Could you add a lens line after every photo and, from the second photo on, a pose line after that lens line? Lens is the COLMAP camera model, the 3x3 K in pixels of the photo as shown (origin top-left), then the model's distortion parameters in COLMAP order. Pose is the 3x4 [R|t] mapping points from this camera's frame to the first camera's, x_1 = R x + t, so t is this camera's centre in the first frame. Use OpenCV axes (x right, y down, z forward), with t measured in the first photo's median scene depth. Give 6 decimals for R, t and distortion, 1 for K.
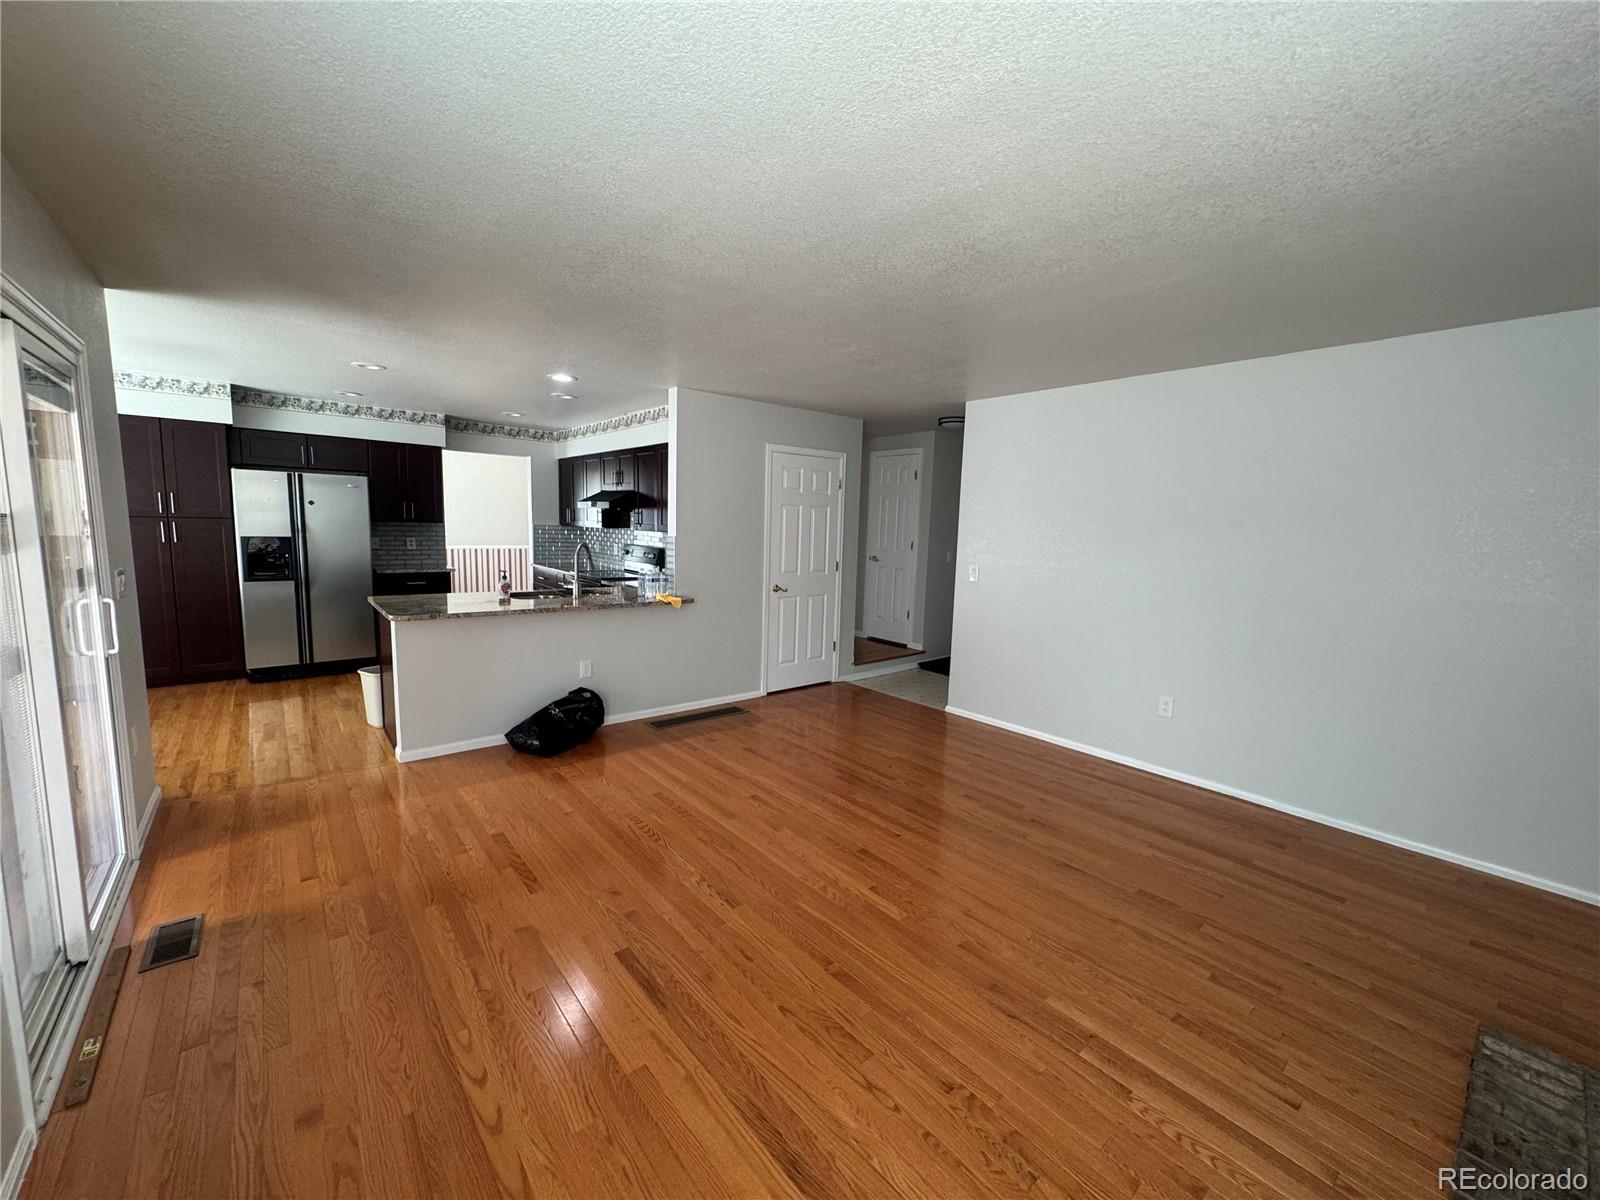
lens RADIAL K [[637.9, 0, 794.9], [0, 637.9, 600.6], [0, 0, 1]] dist [0.000265, -0.000175]
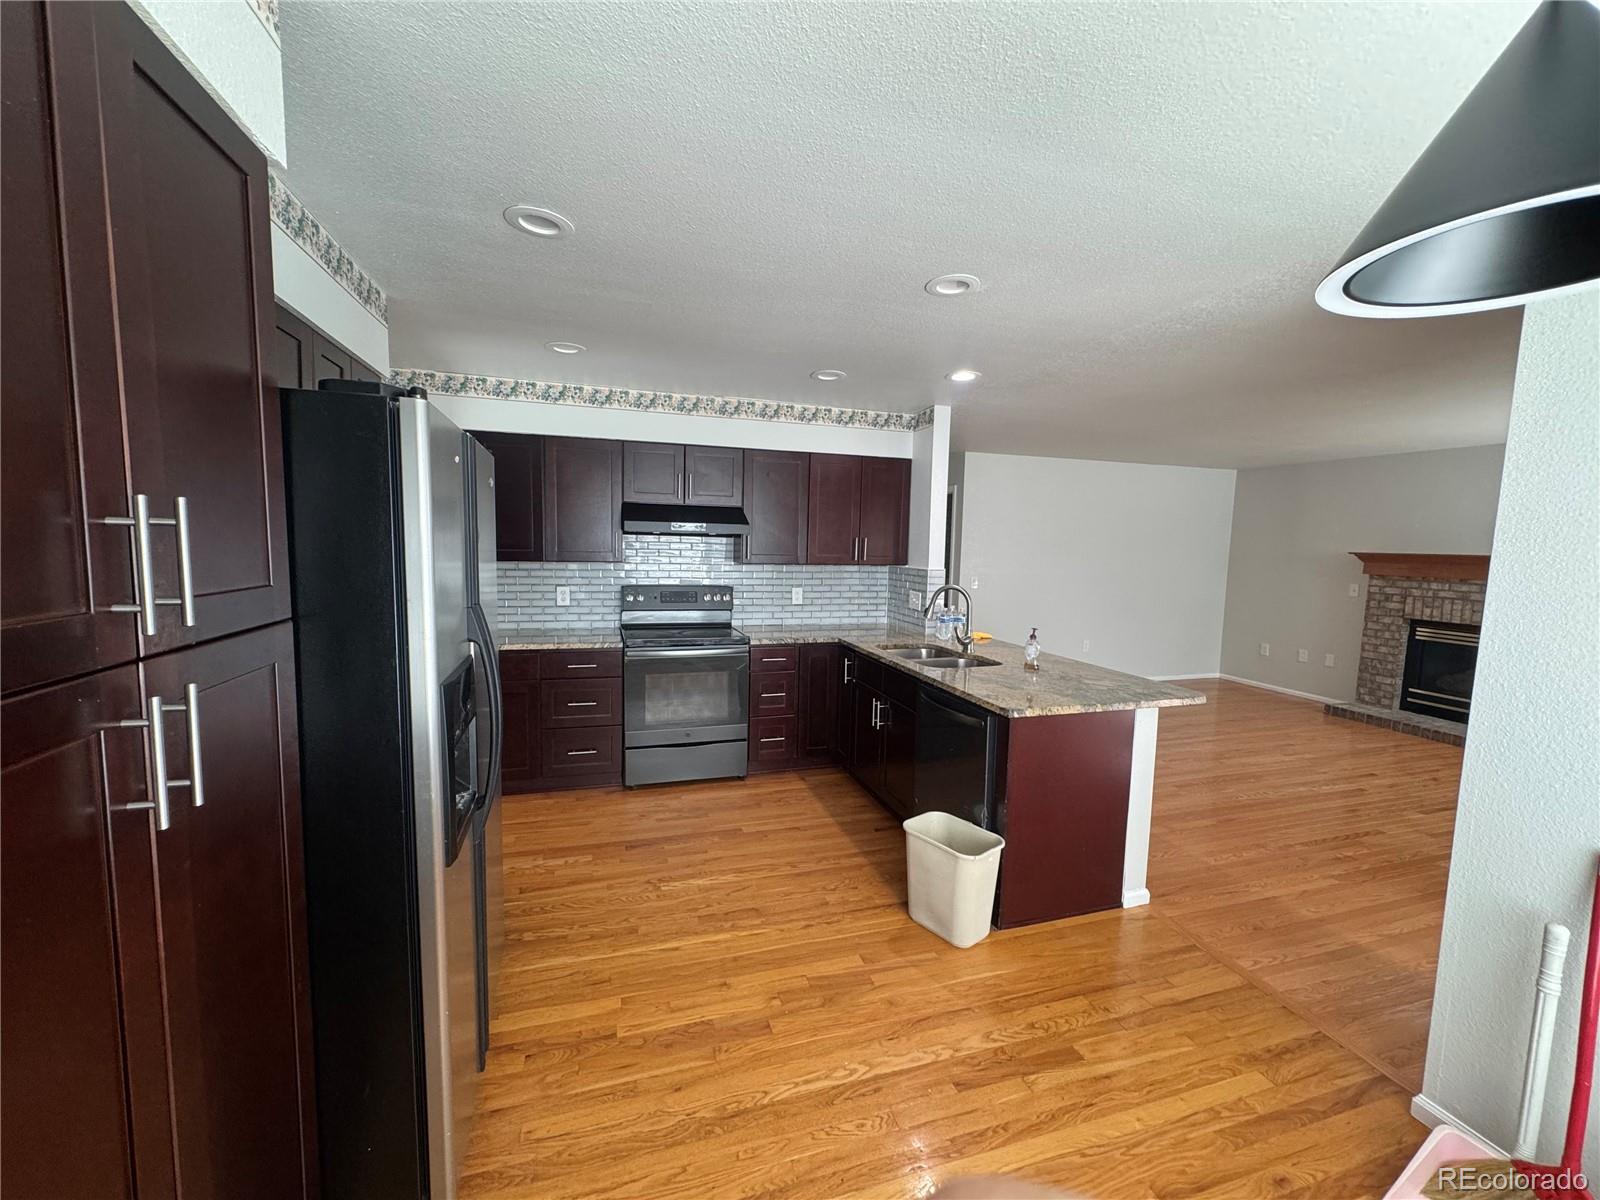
lens RADIAL K [[637.9, 0, 803.4], [0, 637.9, 598.7], [0, 0, 1]] dist [0.000265, -0.000175]
pose [[0.377960, -0.106368, 0.919691, -1.566336], [0.102841, 0.992054, 0.072474, -0.205947], [-0.920093, 0.067190, 0.385895, 1.182976]]
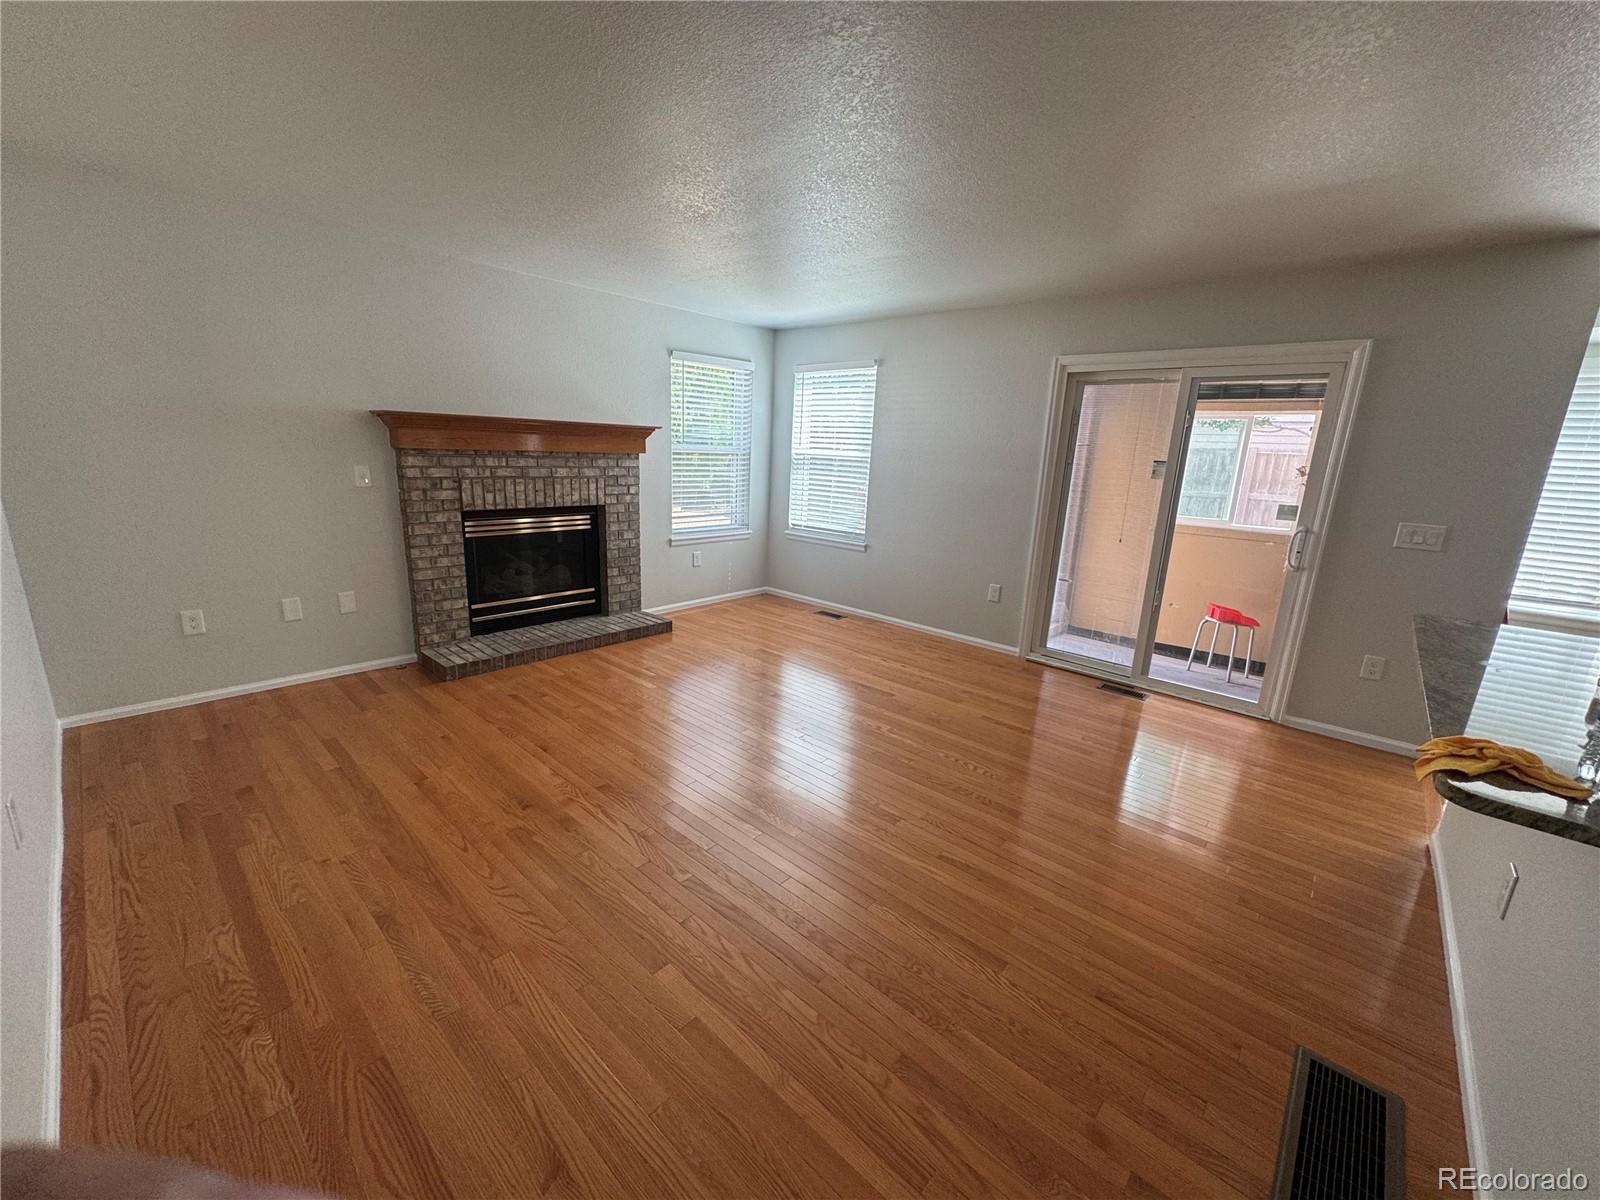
lens RADIAL K [[637.9, 0, 807.4], [0, 637.9, 598.3], [0, 0, 1]] dist [0.000265, -0.000175]
pose [[-0.985486, -0.037155, -0.165639, 0.169502], [-0.093688, 0.932734, 0.348181, -0.188255], [0.141561, 0.358646, -0.922677, 1.614136]]
